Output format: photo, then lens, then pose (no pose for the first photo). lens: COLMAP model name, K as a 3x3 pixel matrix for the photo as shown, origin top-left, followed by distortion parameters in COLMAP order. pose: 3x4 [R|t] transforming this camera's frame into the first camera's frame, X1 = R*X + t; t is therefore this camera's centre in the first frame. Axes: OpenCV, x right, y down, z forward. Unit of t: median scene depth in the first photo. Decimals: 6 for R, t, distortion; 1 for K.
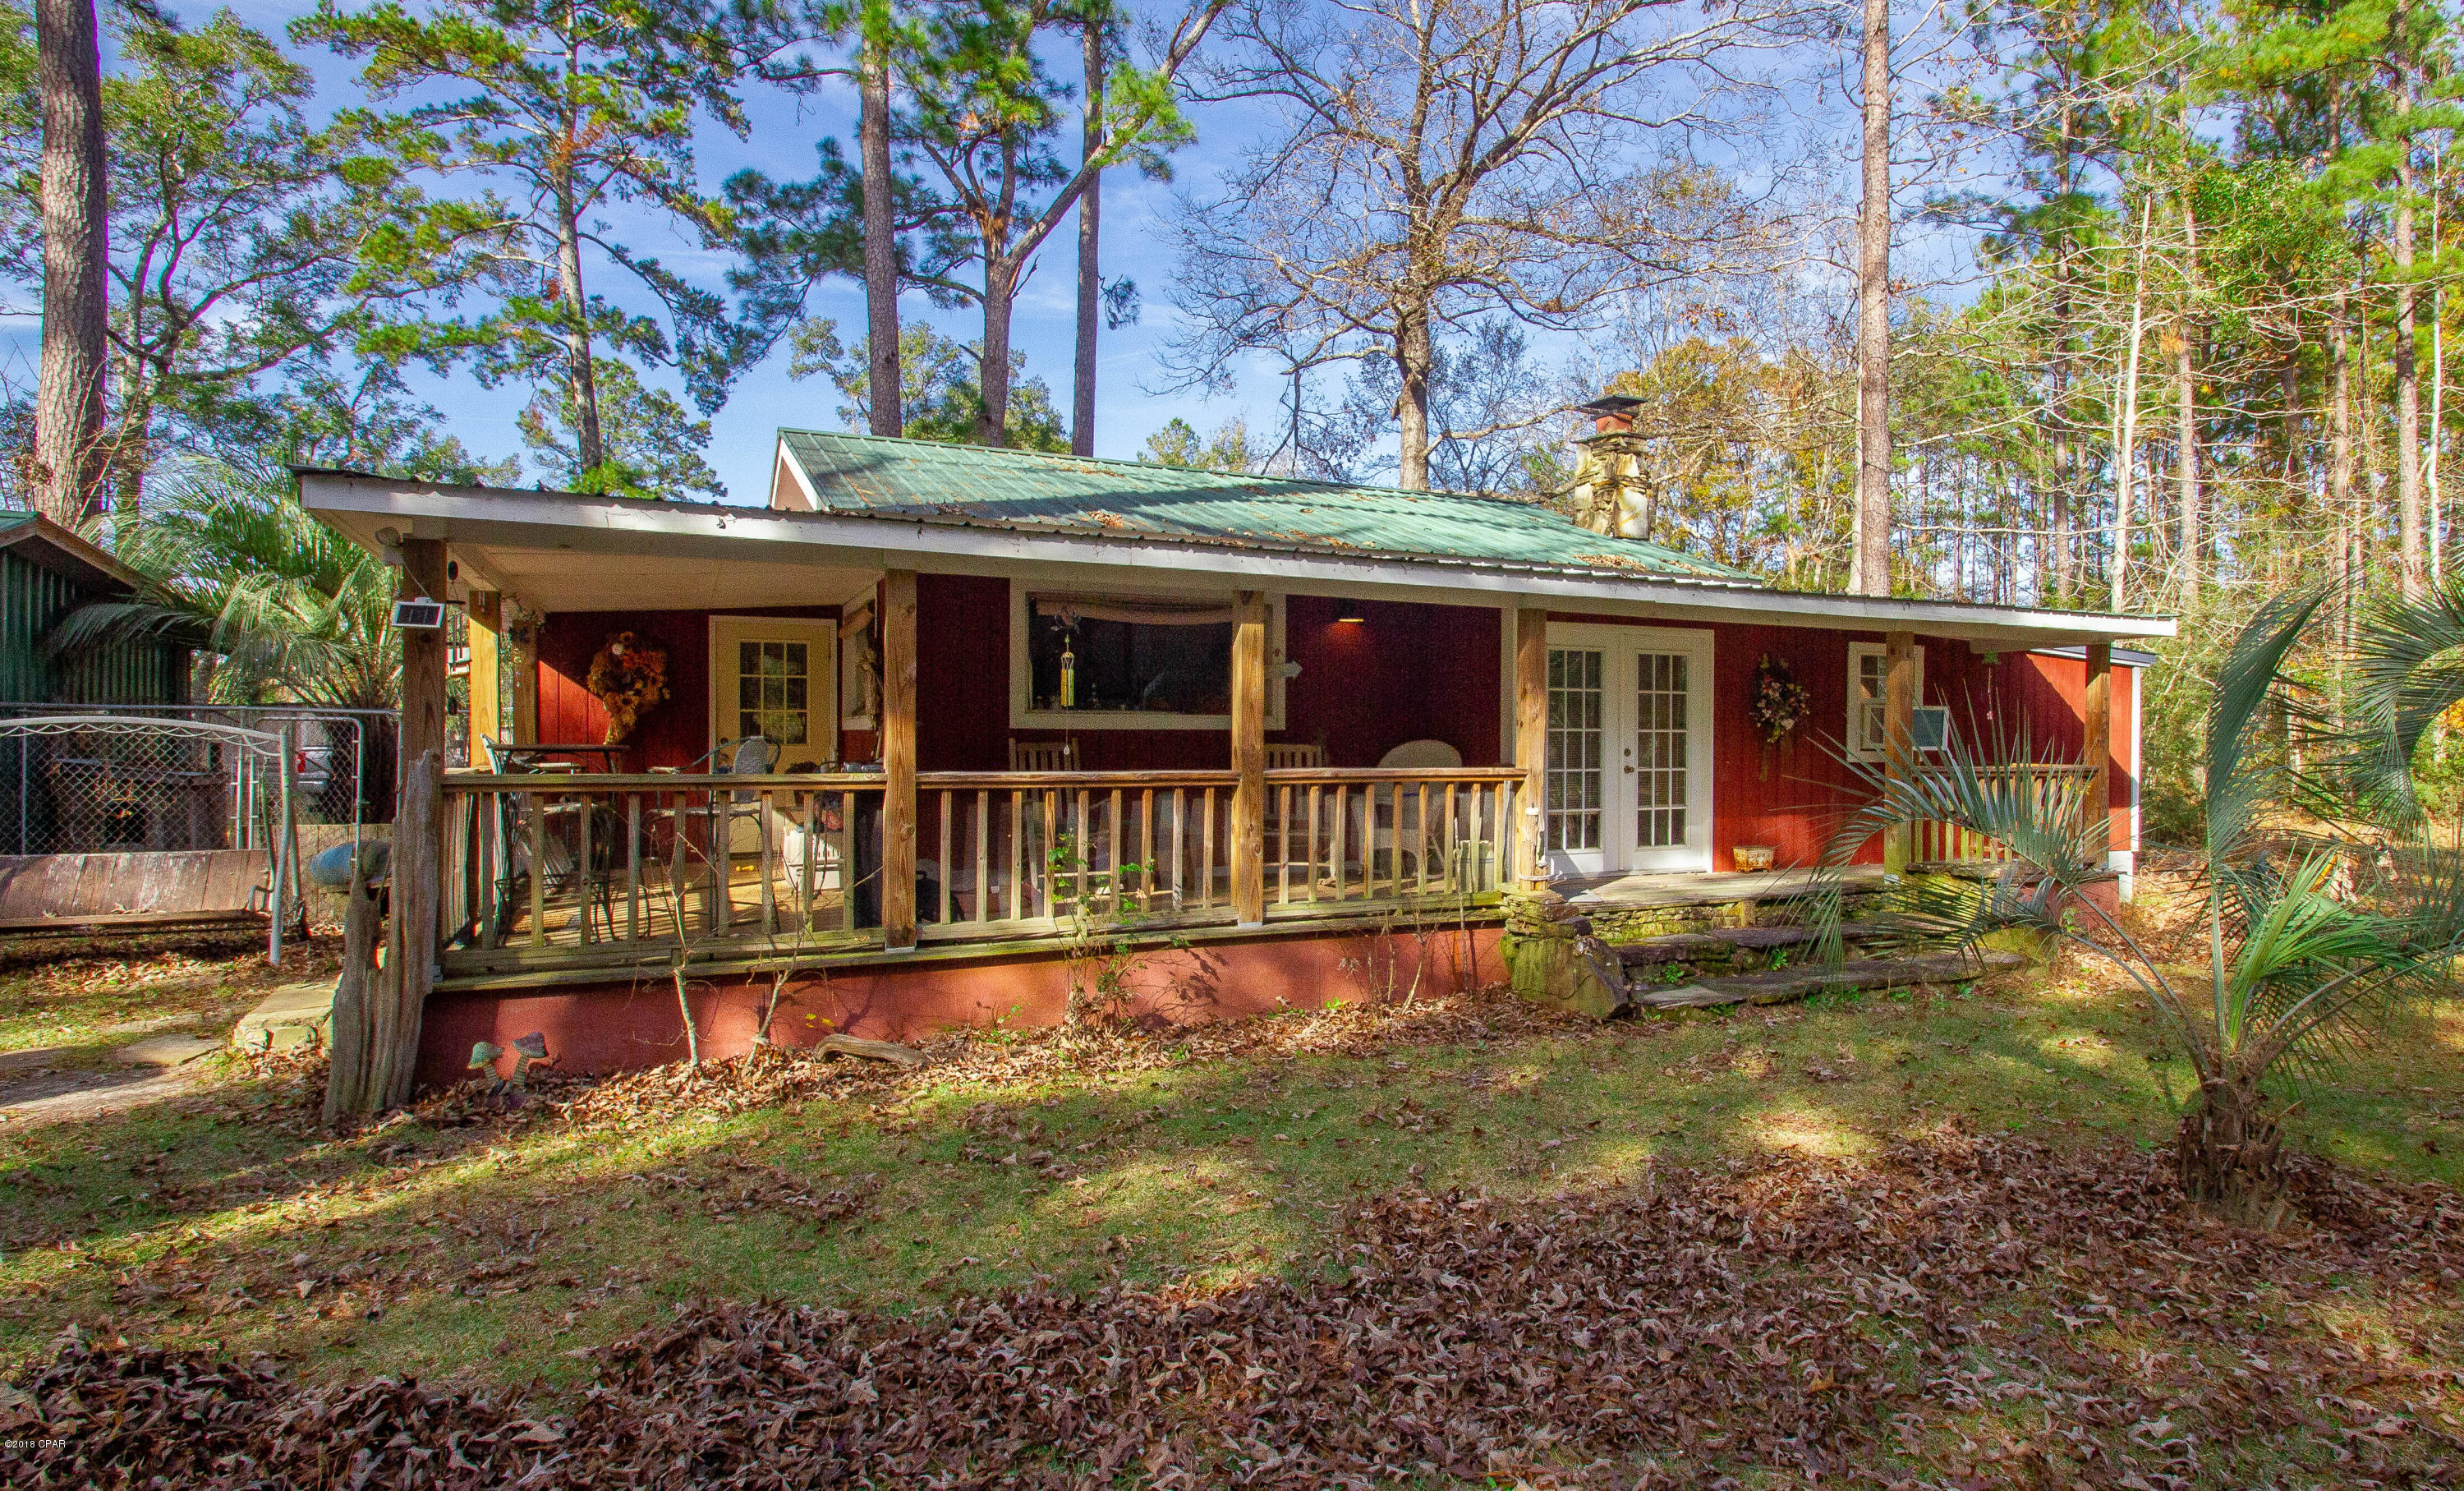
lens RADIAL K [[1861.7, 0, 1232.0], [0, 1861.7, 745.5], [0, 0, 1]] dist [0.004410, 0.001013]
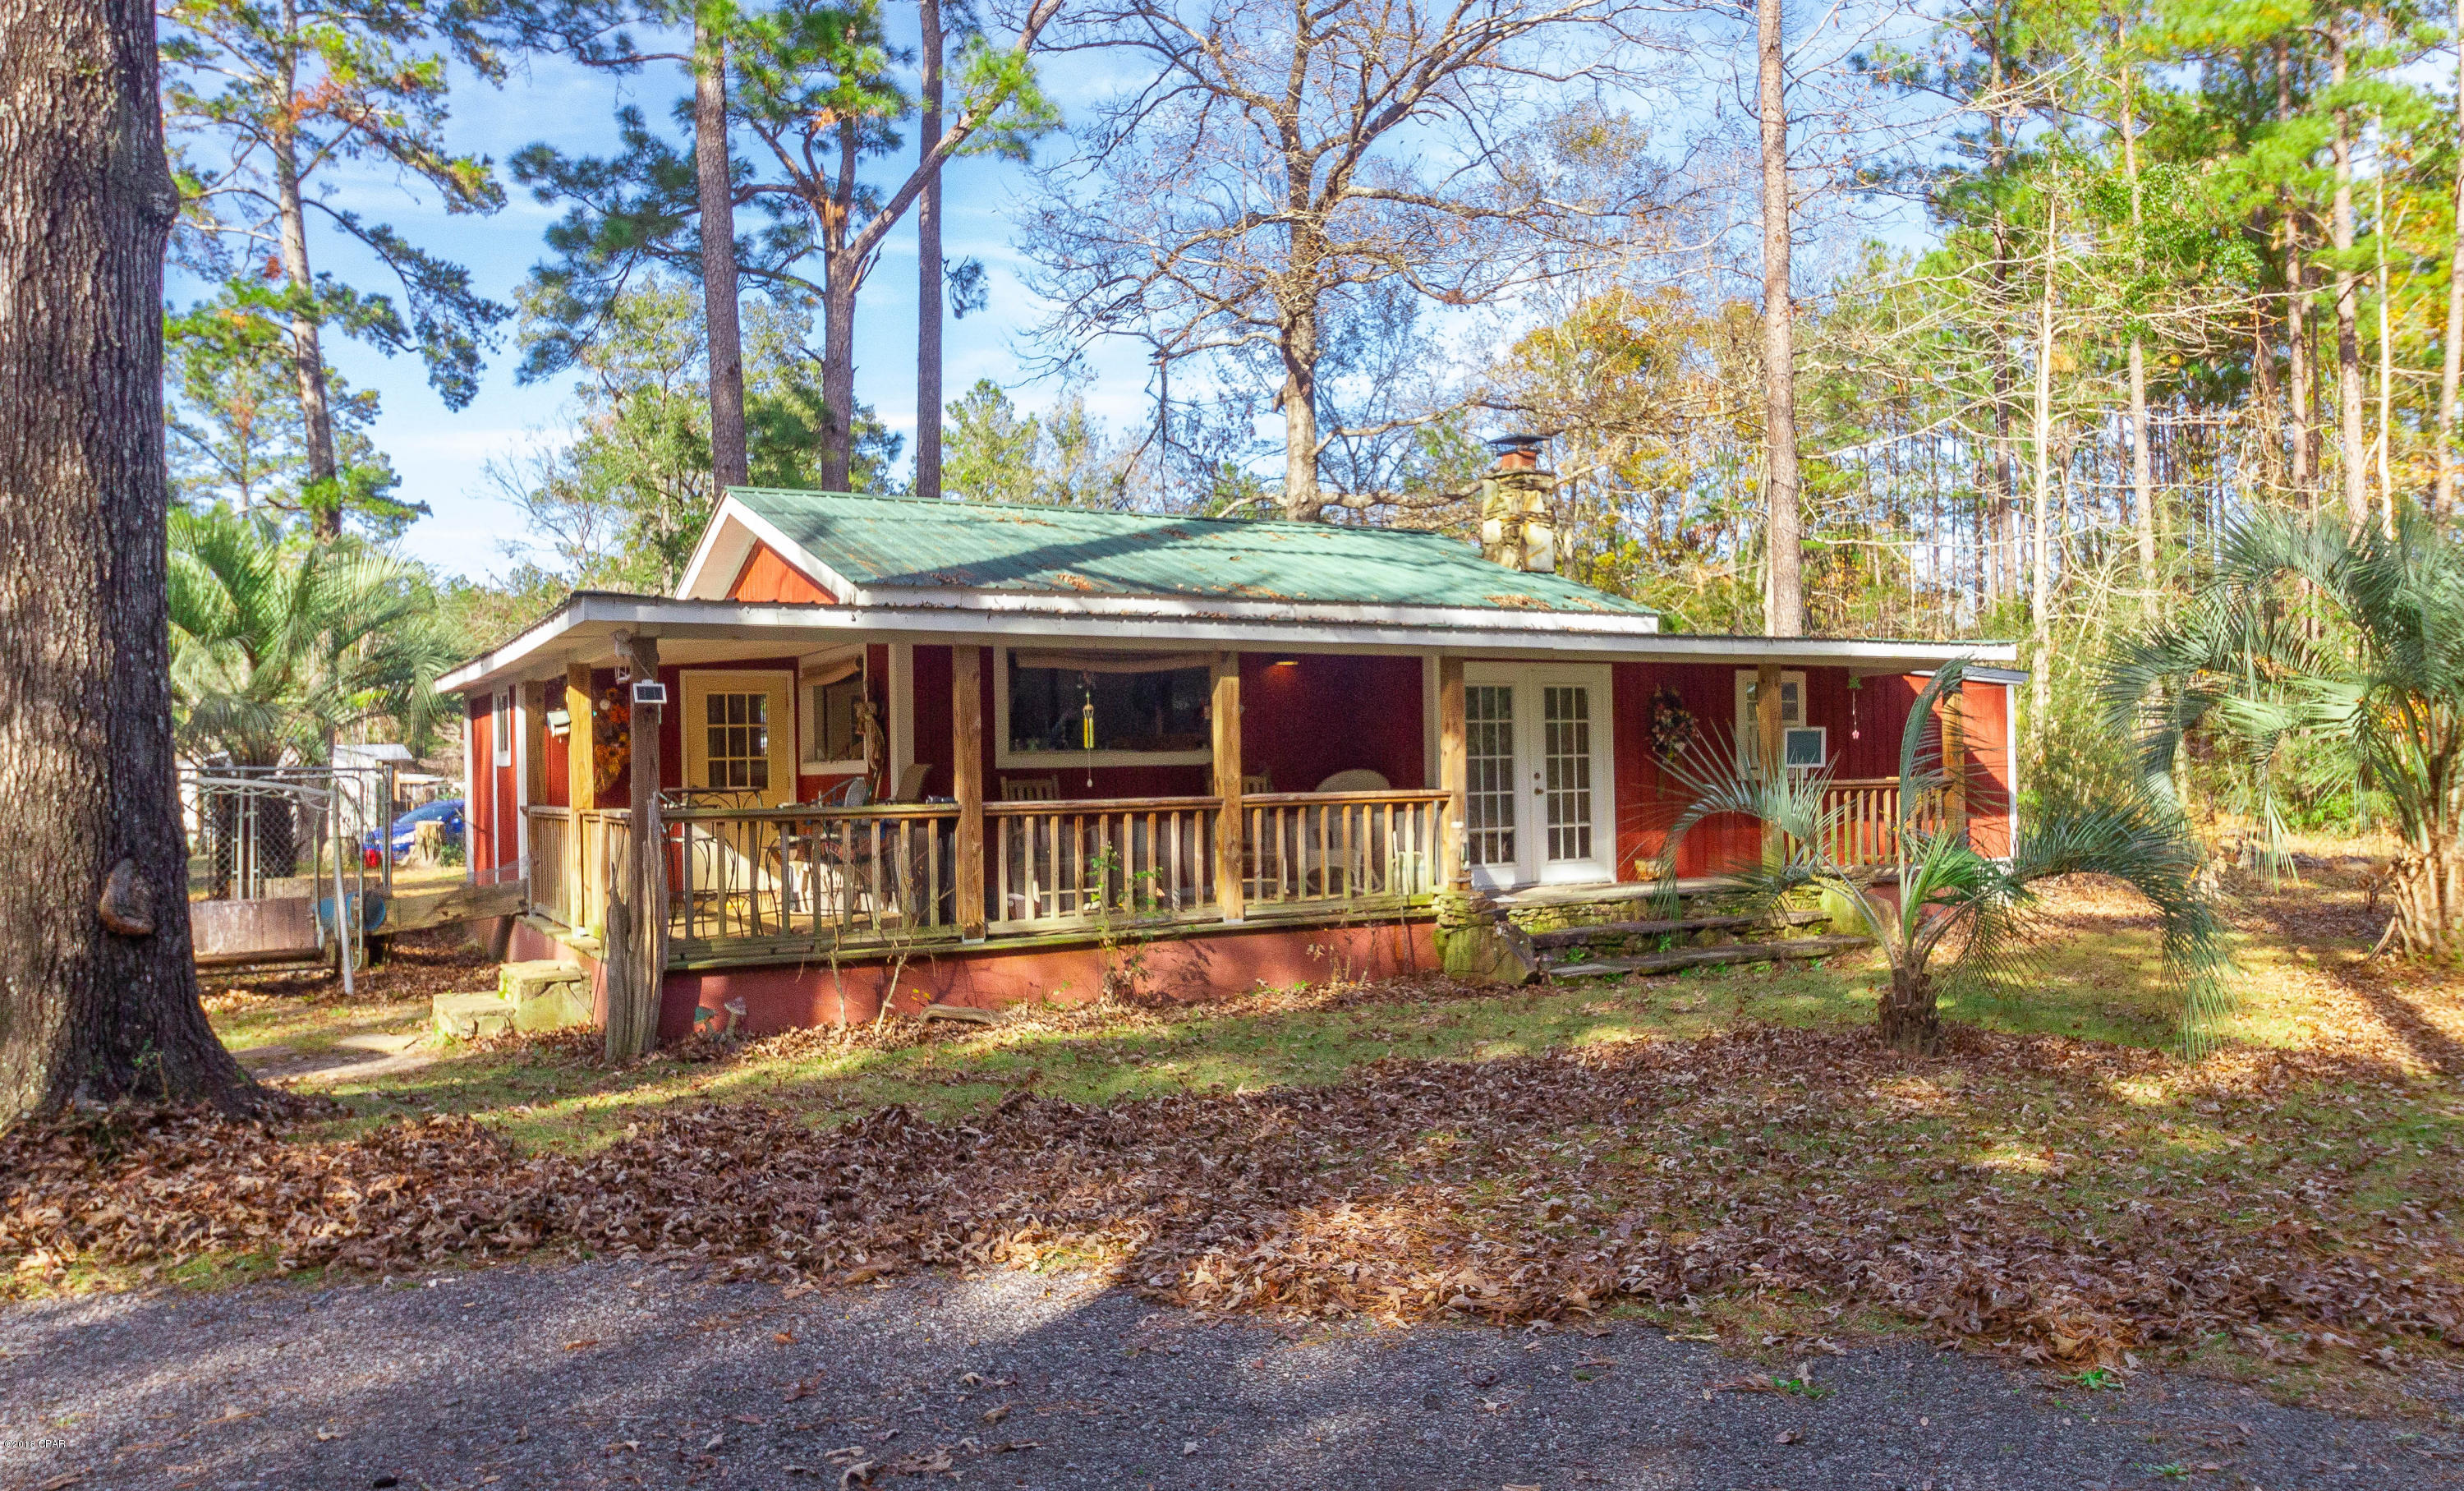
lens RADIAL K [[2284.9, 0, 1232.0], [0, 2284.9, 745.5], [0, 0, 1]] dist [-0.001819, -0.002540]
pose [[0.997249, -0.024901, 0.069822, -0.021766], [0.026173, 0.999507, -0.017369, 0.001456], [-0.069355, 0.019148, 0.997408, -0.118210]]
